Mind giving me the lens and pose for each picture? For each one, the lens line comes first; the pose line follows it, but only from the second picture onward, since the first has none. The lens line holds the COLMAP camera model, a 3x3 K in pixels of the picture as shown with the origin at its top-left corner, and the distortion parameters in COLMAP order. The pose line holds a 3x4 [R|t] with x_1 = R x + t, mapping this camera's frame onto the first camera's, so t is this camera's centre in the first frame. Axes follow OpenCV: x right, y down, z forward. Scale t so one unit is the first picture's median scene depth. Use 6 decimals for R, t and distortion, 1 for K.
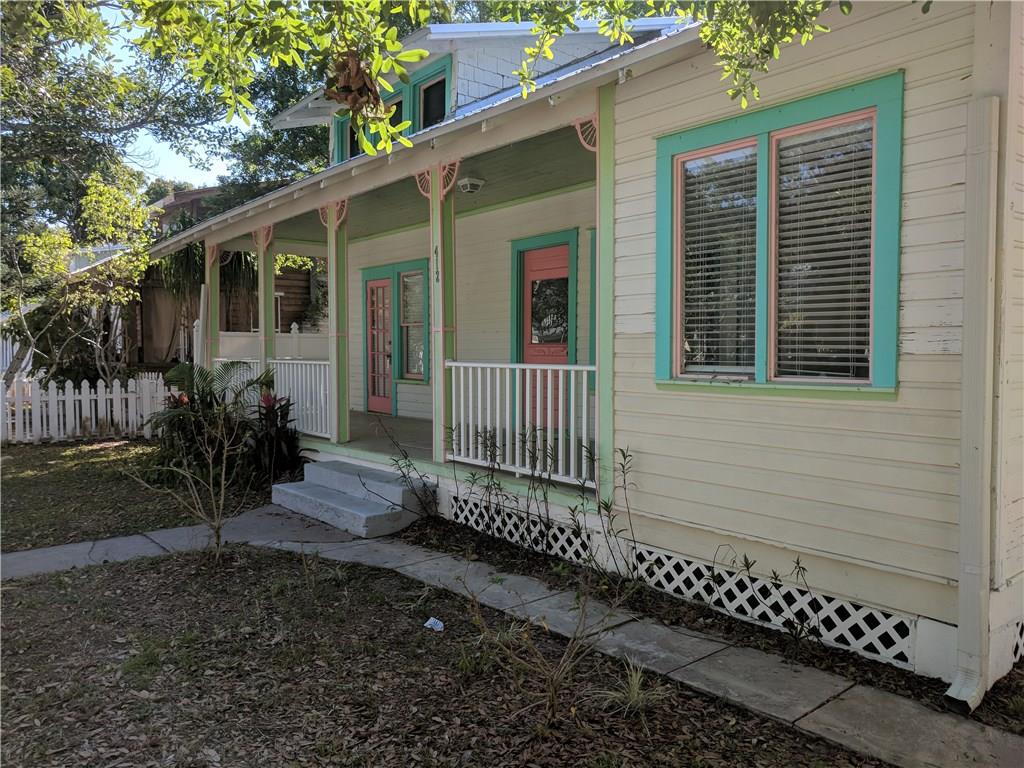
lens RADIAL K [[770.7, 0, 512.0], [0, 770.7, 384.0], [0, 0, 1]] dist [-0.001956, -0.002267]
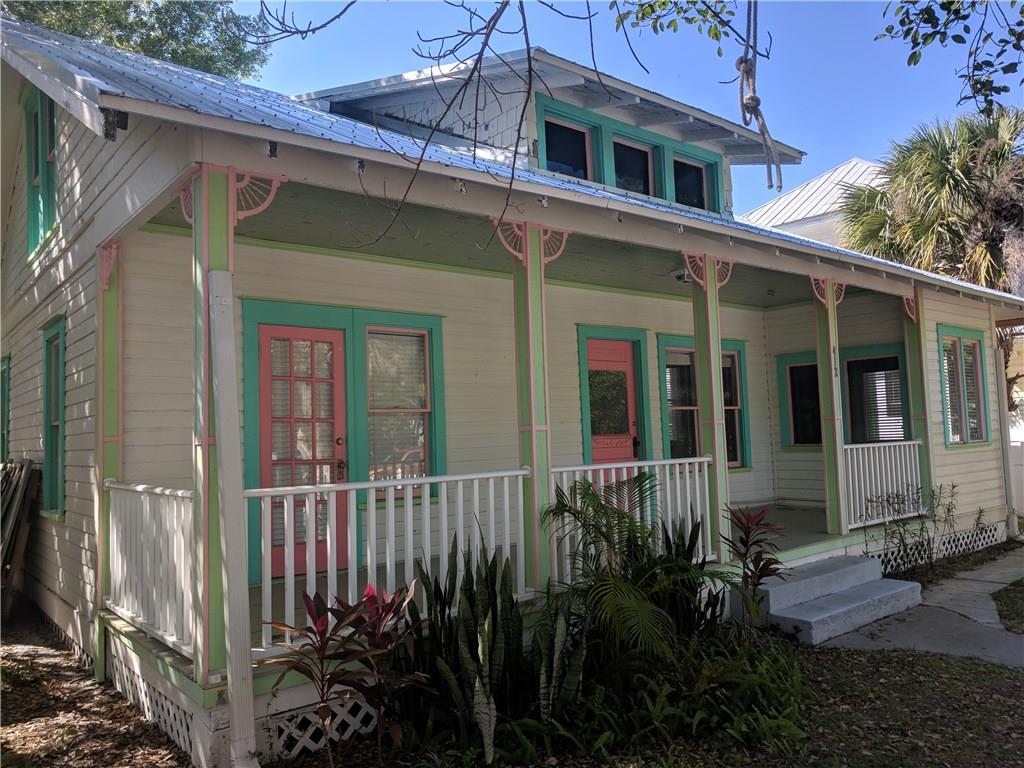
lens RADIAL K [[770.7, 0, 512.0], [0, 770.7, 384.0], [0, 0, 1]] dist [-0.001956, -0.002267]
pose [[-0.002264, 0.081646, 0.996659, -1.069317], [0.100857, 0.991598, -0.081003, -0.066192], [-0.994898, 0.100337, -0.010480, 1.283605]]
